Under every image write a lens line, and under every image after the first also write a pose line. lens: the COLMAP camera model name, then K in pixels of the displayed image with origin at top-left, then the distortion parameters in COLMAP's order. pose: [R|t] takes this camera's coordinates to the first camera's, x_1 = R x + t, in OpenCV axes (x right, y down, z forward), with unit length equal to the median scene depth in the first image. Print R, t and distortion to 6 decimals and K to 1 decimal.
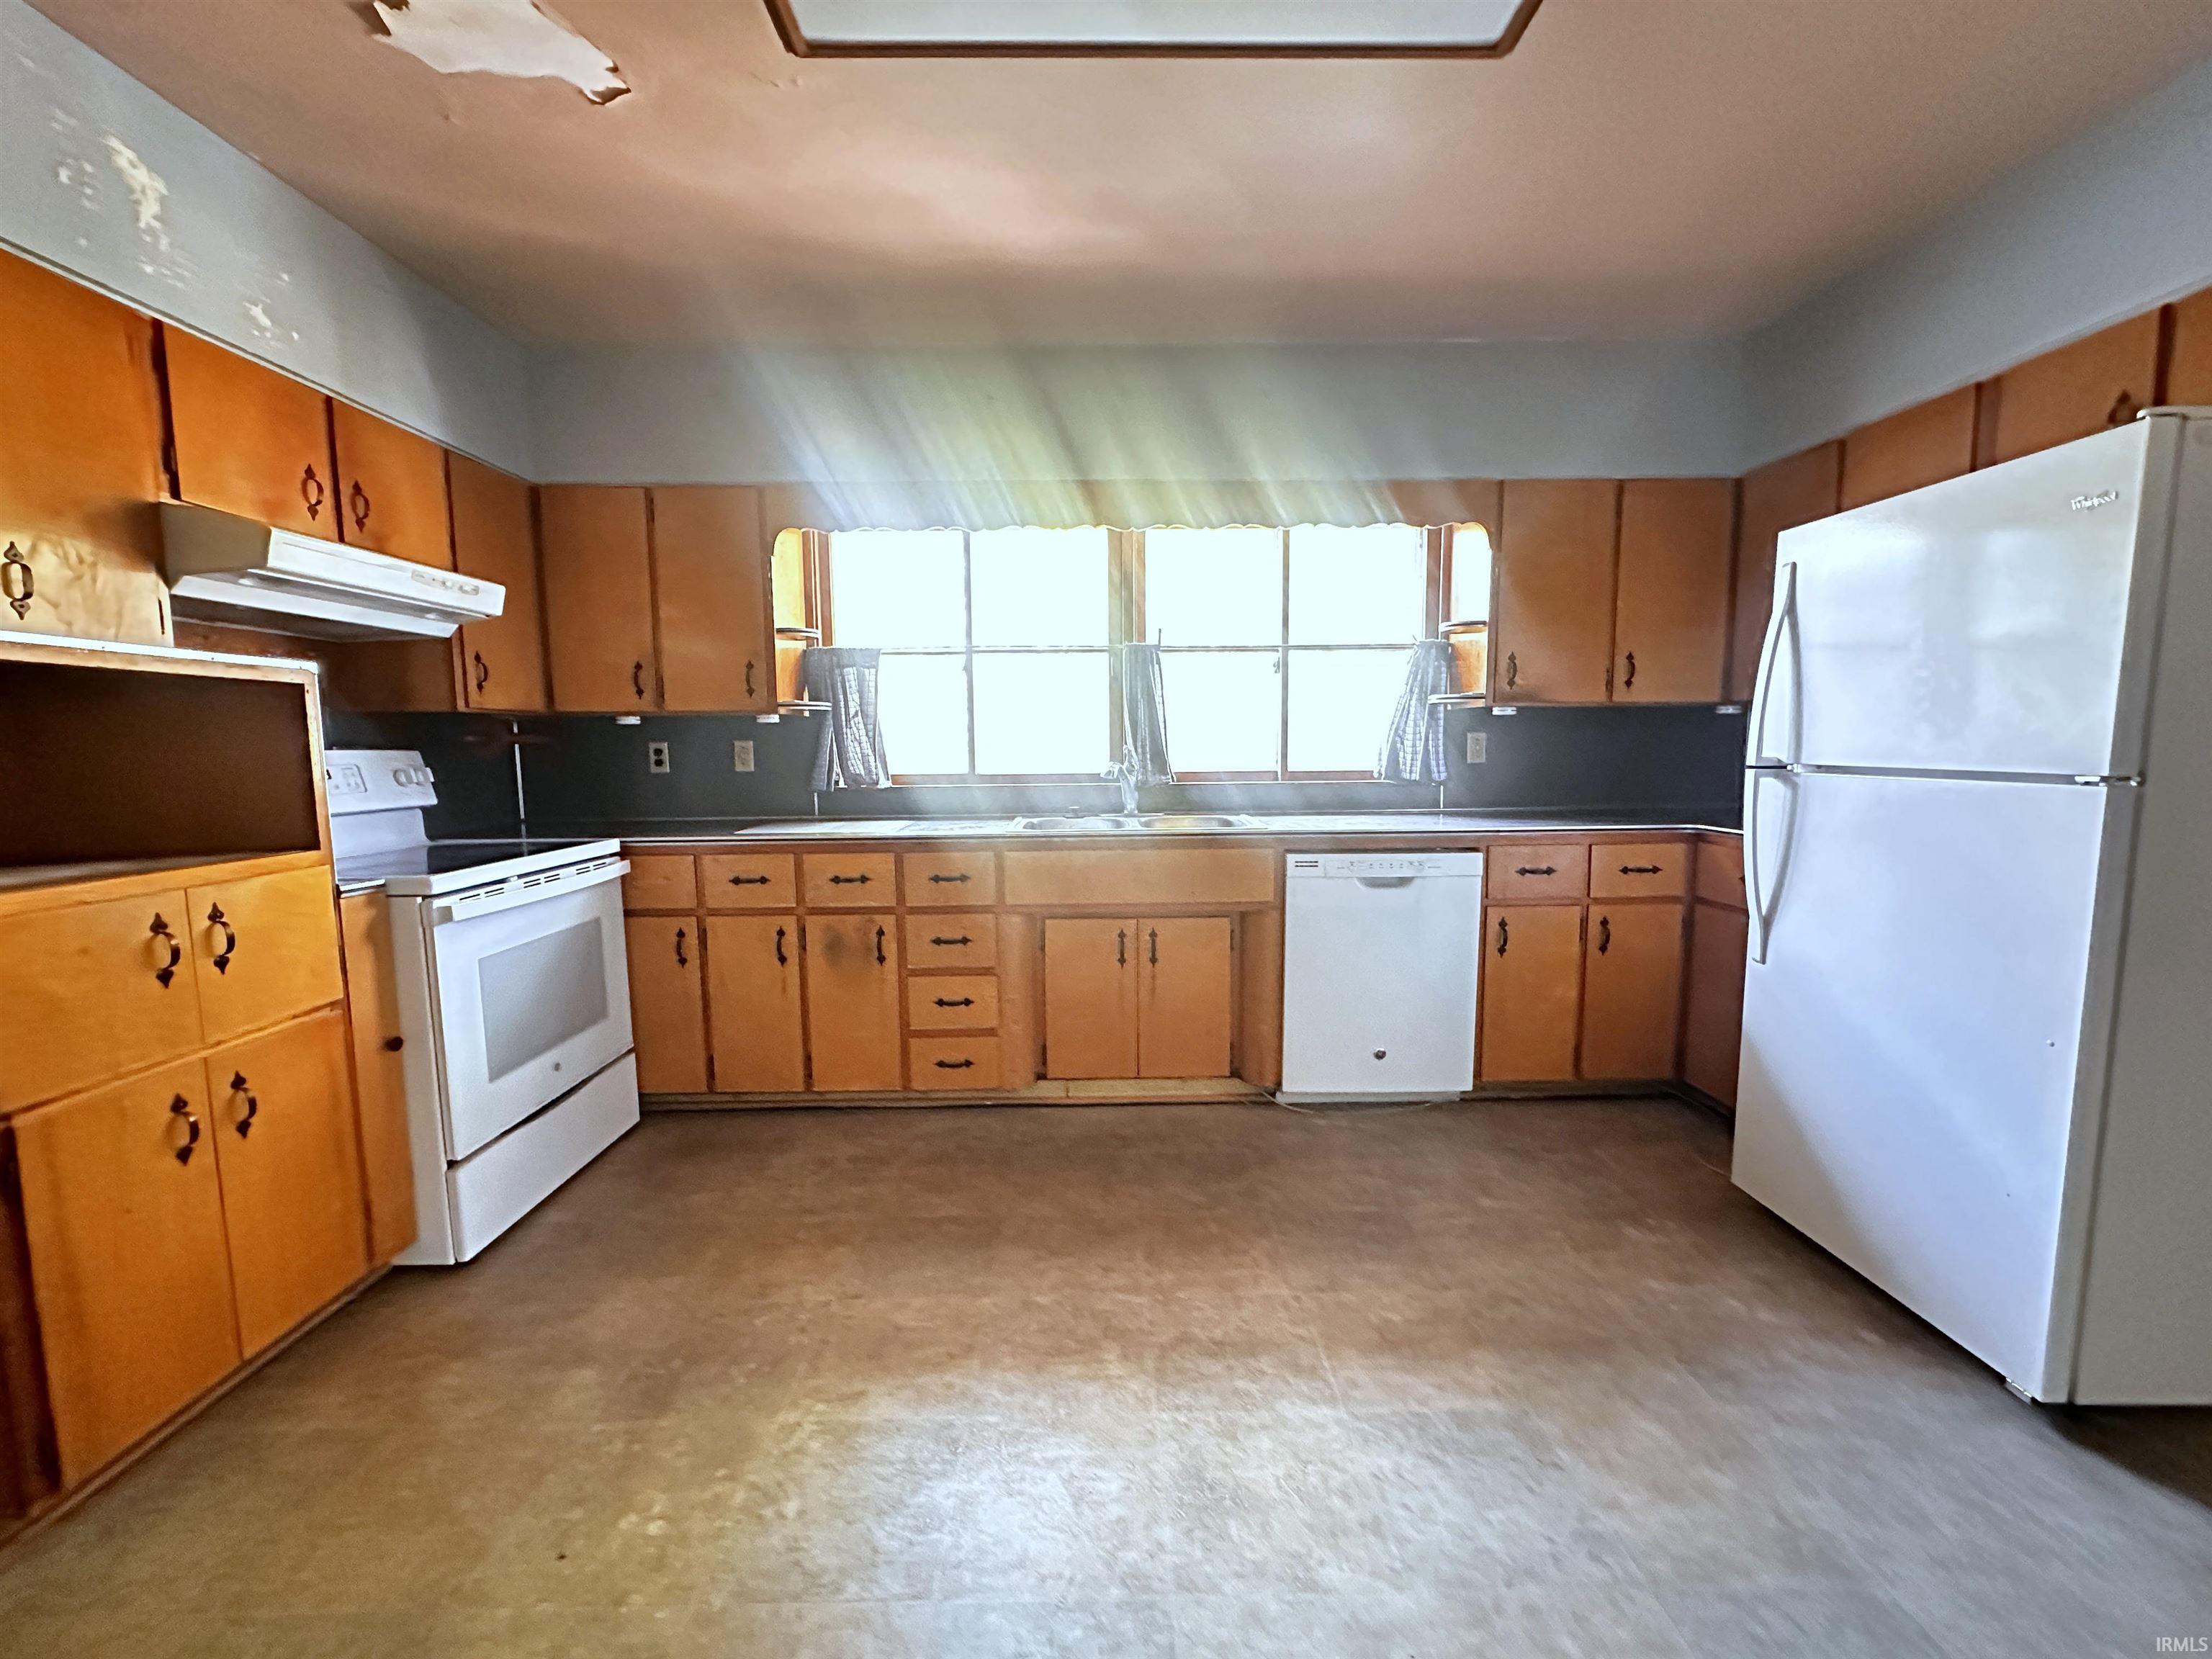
lens RADIAL K [[876.9, 0, 1106.0], [0, 876.9, 829.5], [0, 0, 1]] dist [0.000118, 0.000869]
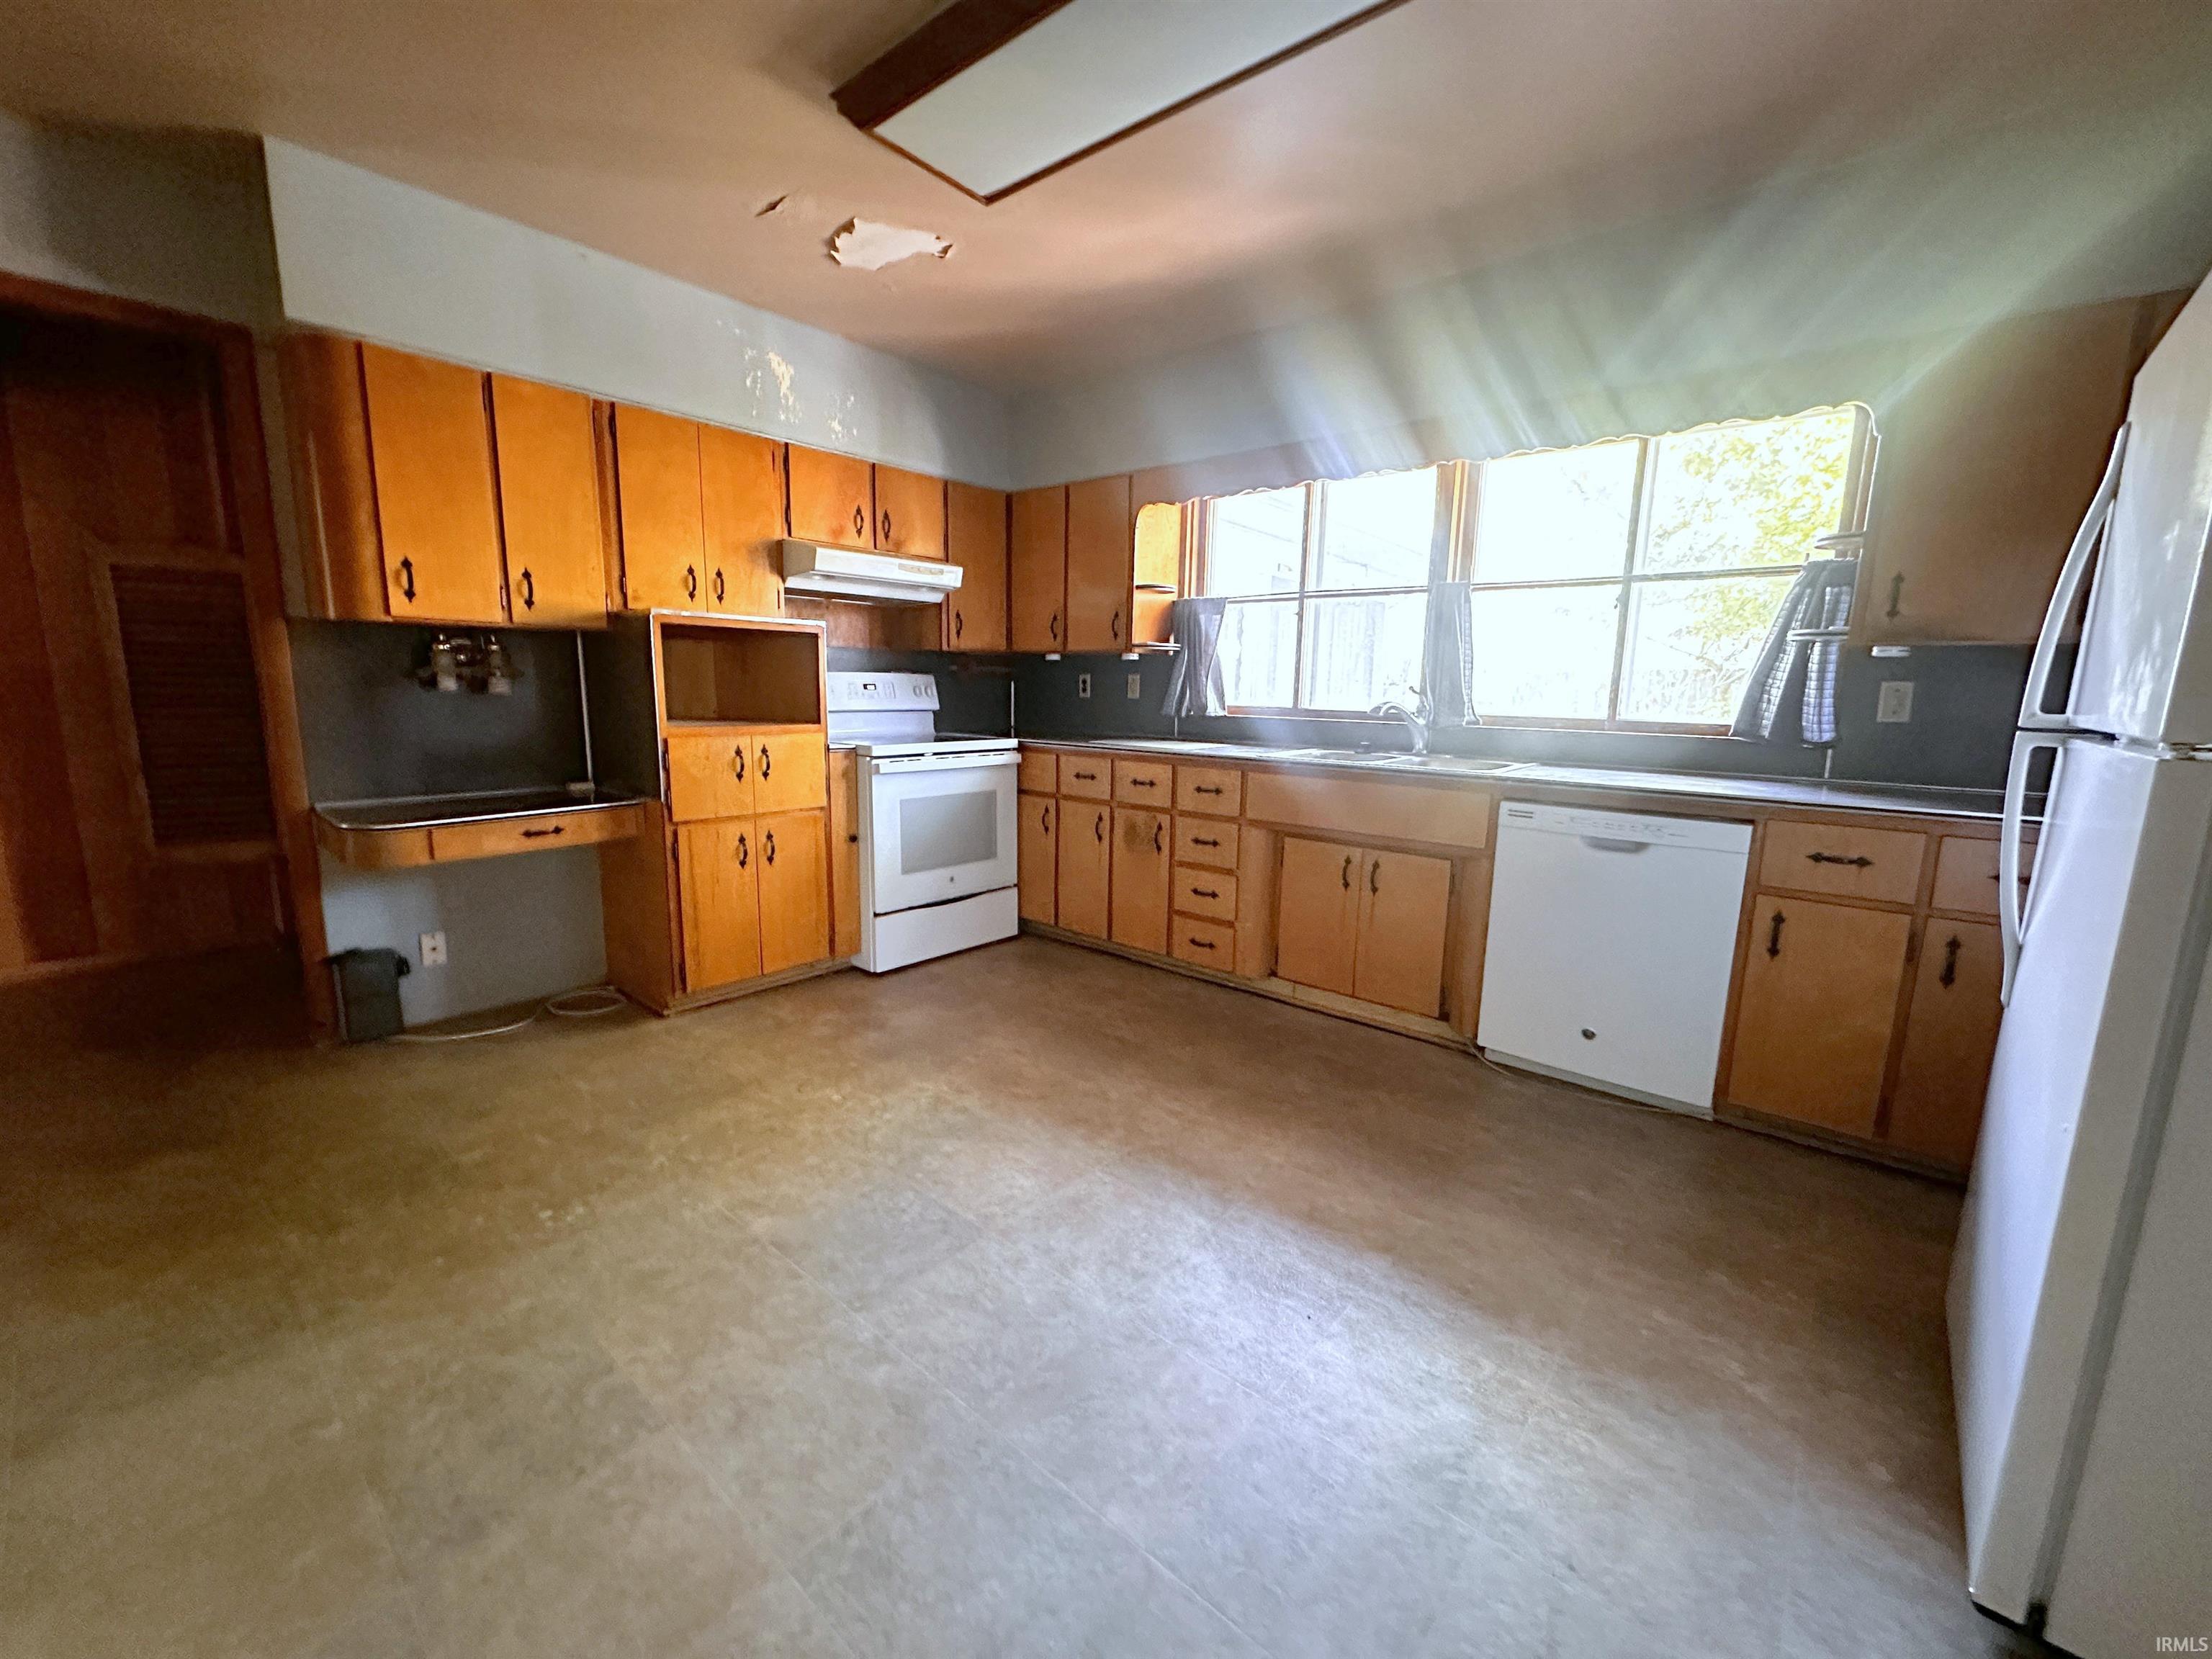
lens RADIAL K [[876.9, 0, 1106.0], [0, 876.9, 829.5], [0, 0, 1]] dist [0.000118, 0.000869]
pose [[0.754287, 0.132011, -0.643137, 0.497674], [-0.092719, 0.991178, 0.094707, 0.007944], [0.649965, -0.011806, 0.759872, -0.008890]]
